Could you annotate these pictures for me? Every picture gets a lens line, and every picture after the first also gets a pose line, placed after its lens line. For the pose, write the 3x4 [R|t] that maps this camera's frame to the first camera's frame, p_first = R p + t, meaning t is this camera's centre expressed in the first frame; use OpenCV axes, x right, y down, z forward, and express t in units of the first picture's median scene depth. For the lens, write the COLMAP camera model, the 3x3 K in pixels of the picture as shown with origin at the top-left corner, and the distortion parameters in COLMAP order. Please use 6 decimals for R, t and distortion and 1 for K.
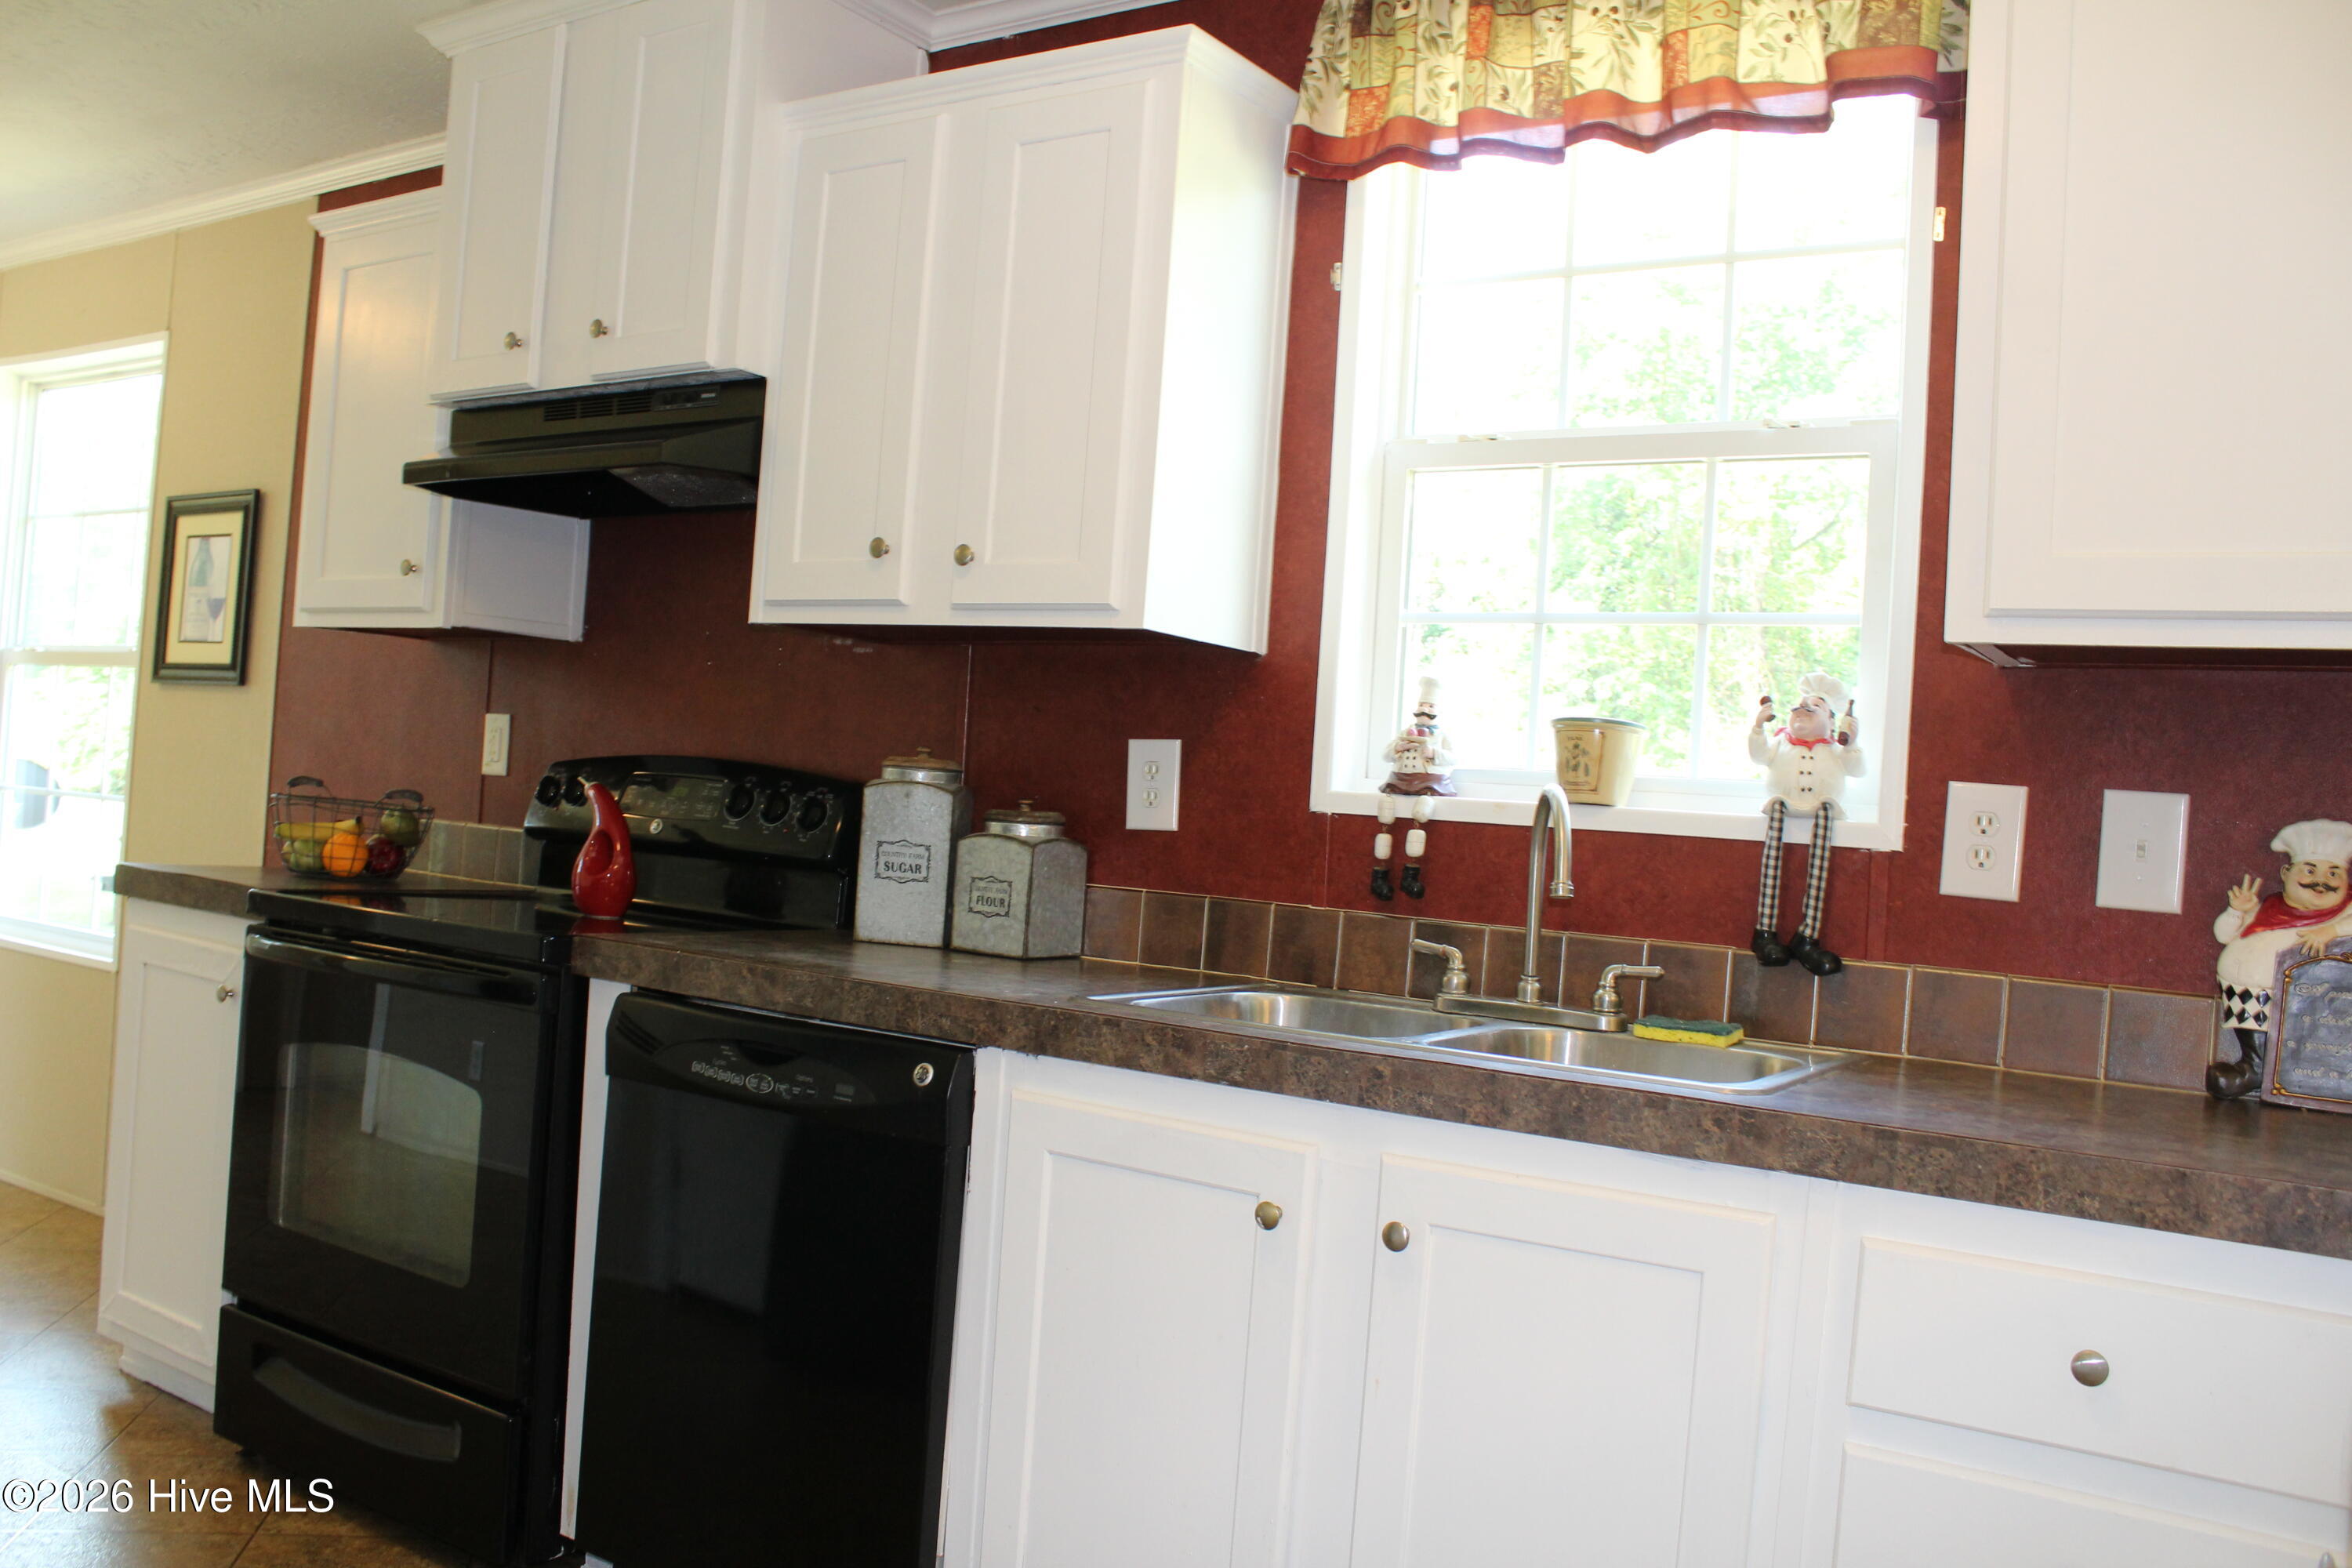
lens RADIAL K [[1942.9, 0, 1149.6], [0, 1942.9, 779.0], [0, 0, 1]] dist [-0.169027, 0.152349]
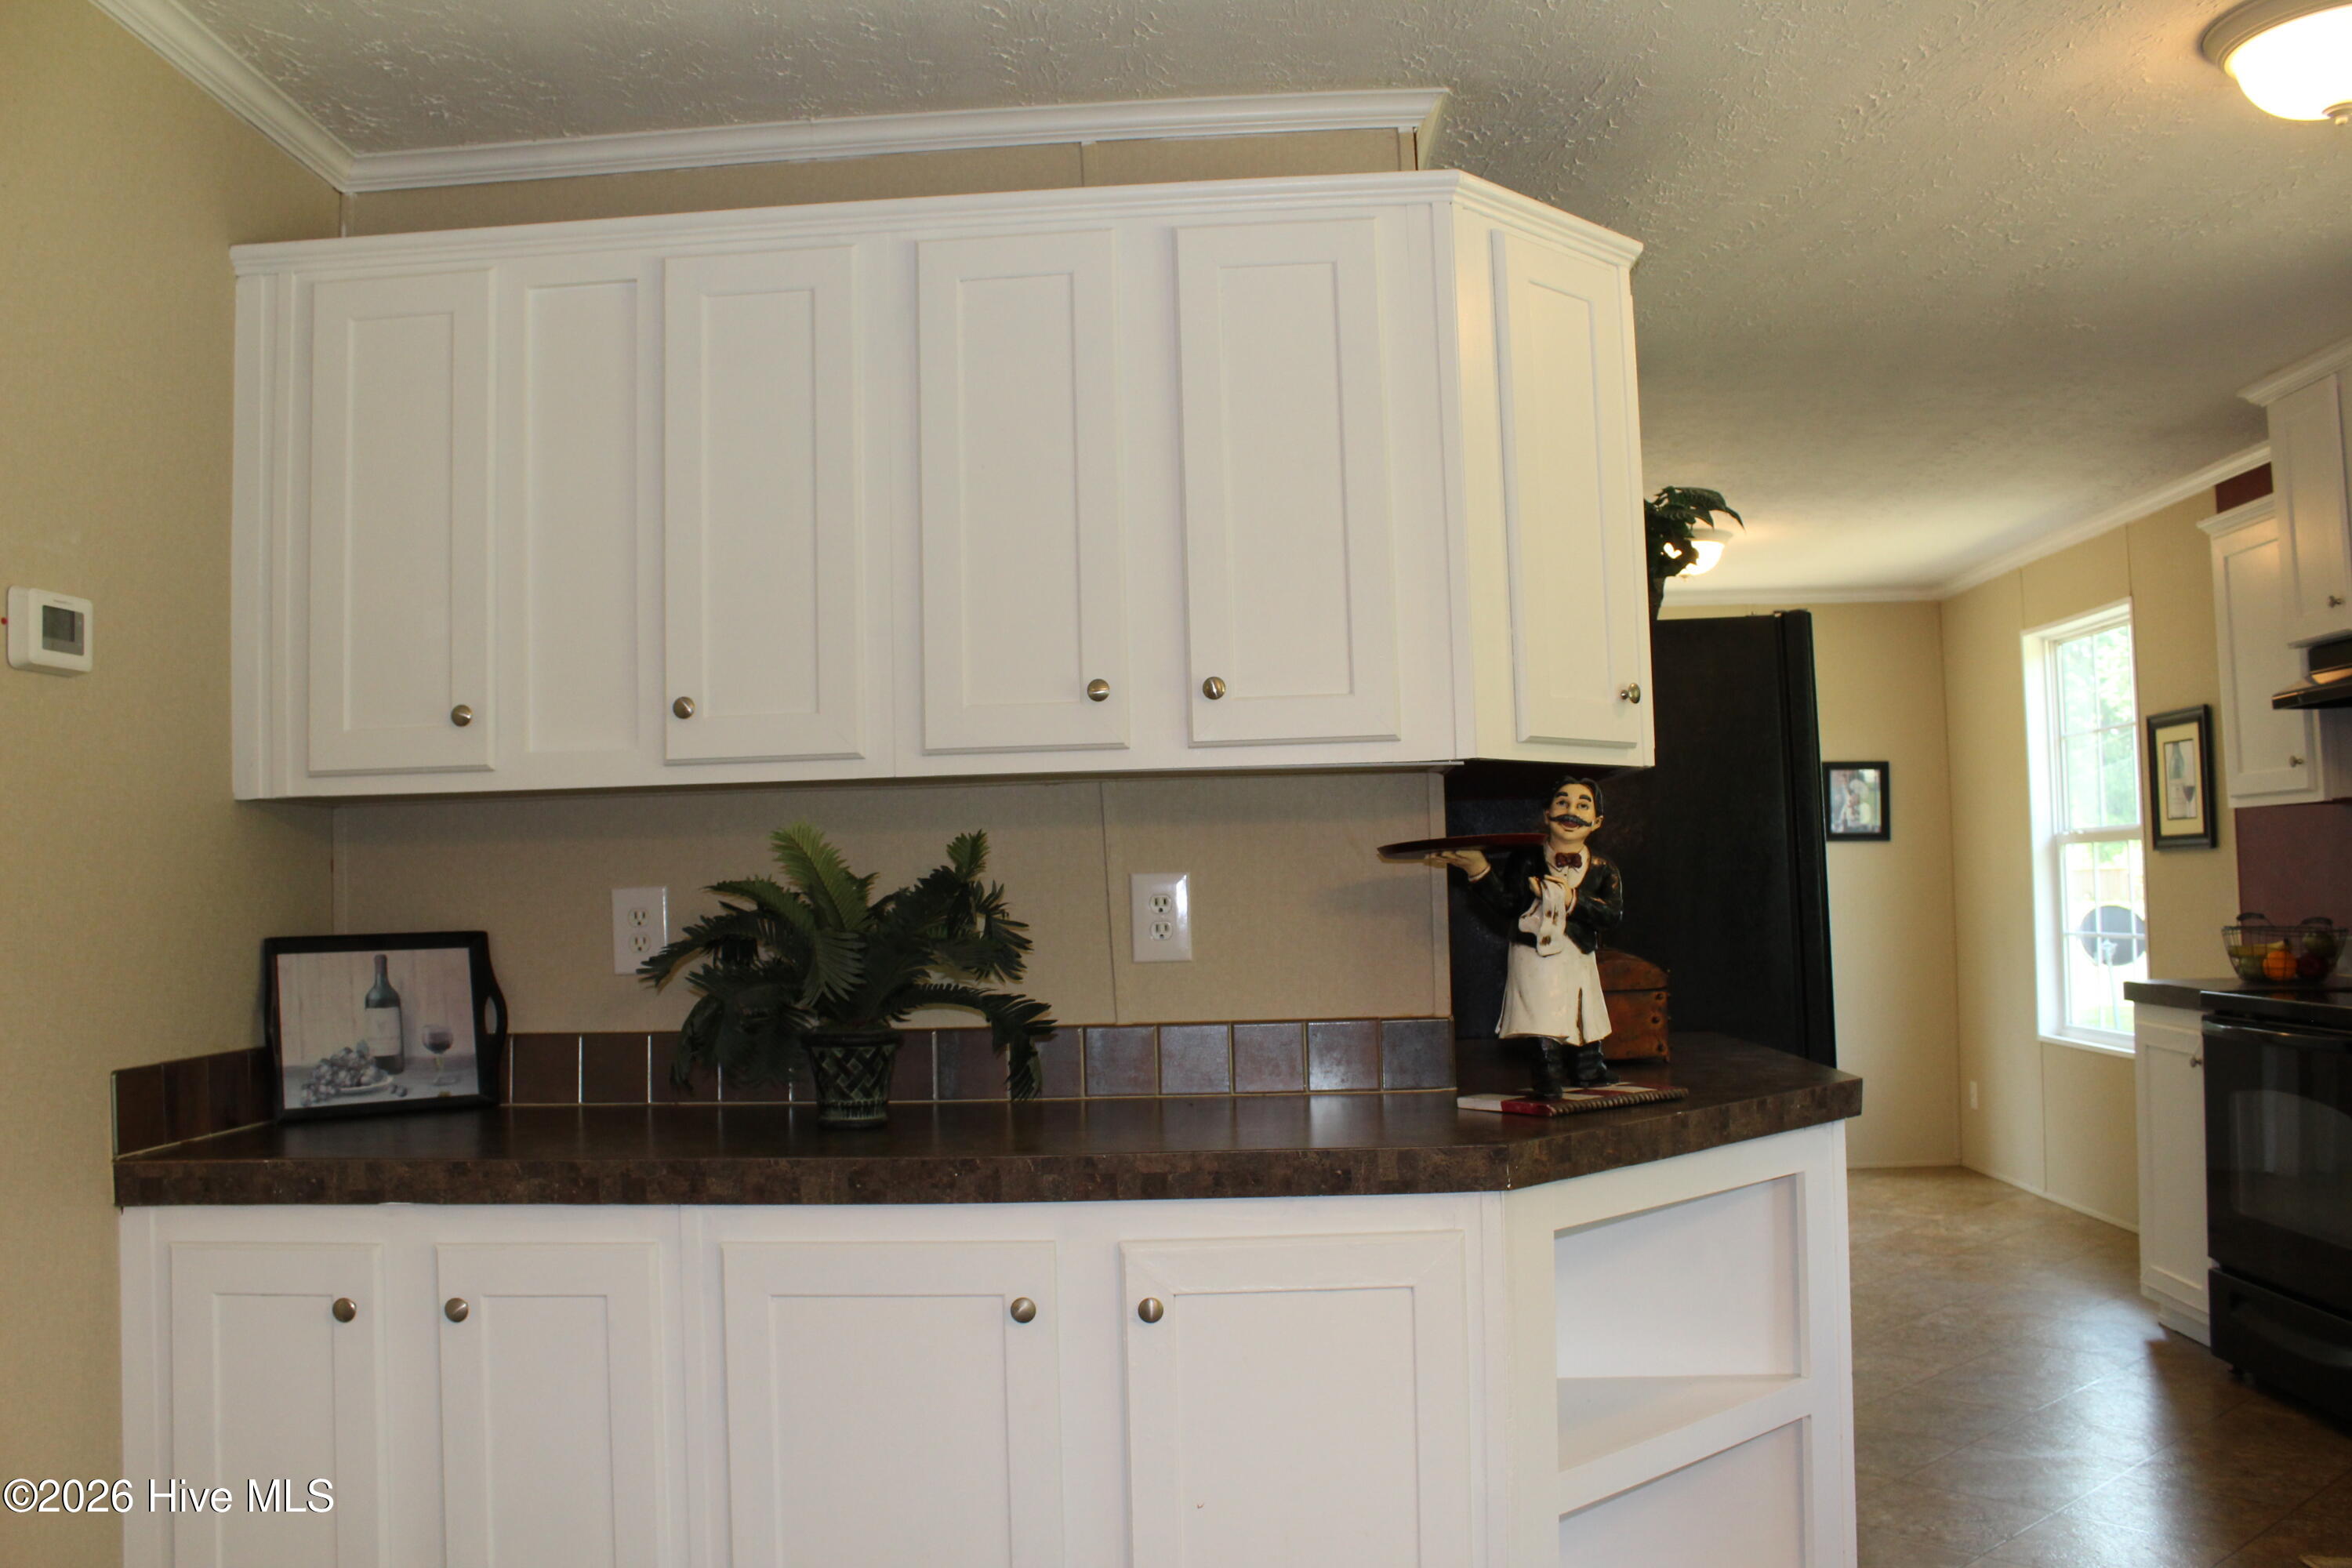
lens RADIAL K [[1942.9, 0, 1142.5], [0, 1942.9, 771.9], [0, 0, 1]] dist [-0.169027, 0.152349]
pose [[0.510465, -0.134055, -0.849385, 0.436002], [0.068772, 0.990974, -0.115071, -0.003253], [0.857144, 0.000326, 0.515077, -0.570585]]
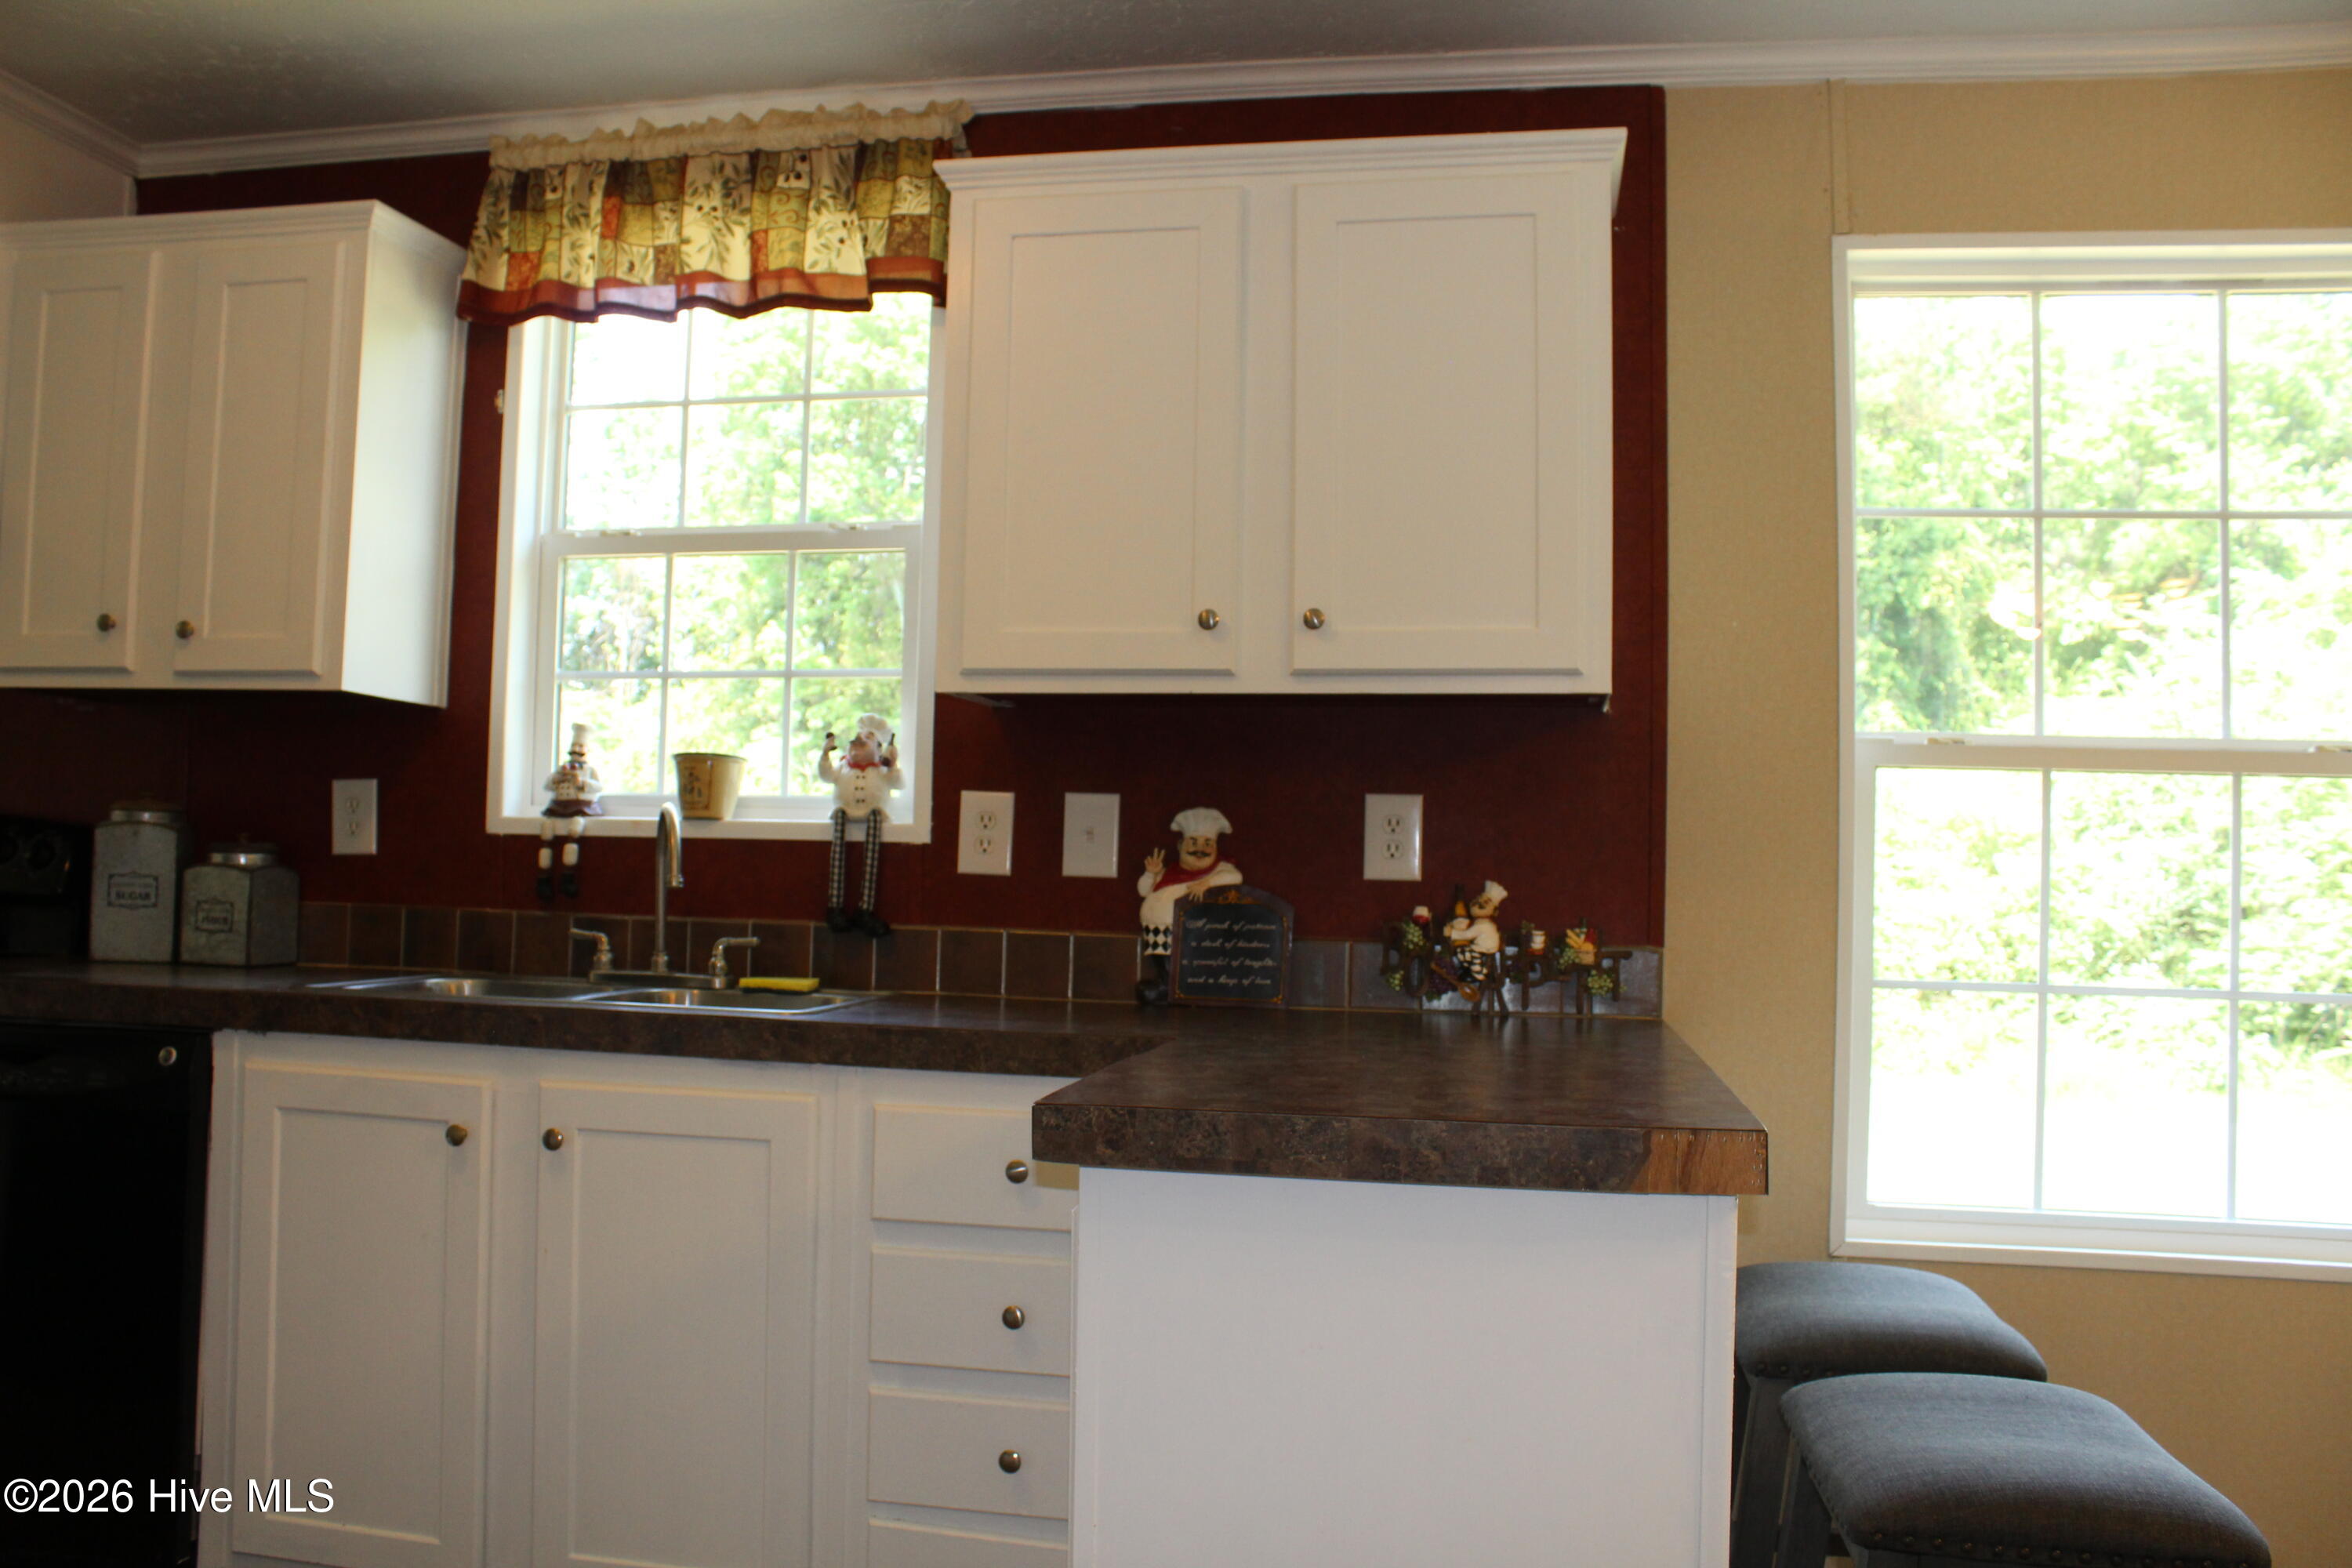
lens RADIAL K [[1942.9, 0, 1146.1], [0, 1942.9, 768.4], [0, 0, 1]] dist [-0.169027, 0.152349]
pose [[0.922798, -0.028767, 0.384208, 0.004396], [0.036727, 0.999236, -0.013395, 0.007142], [-0.383529, 0.026471, 0.923149, -0.288348]]
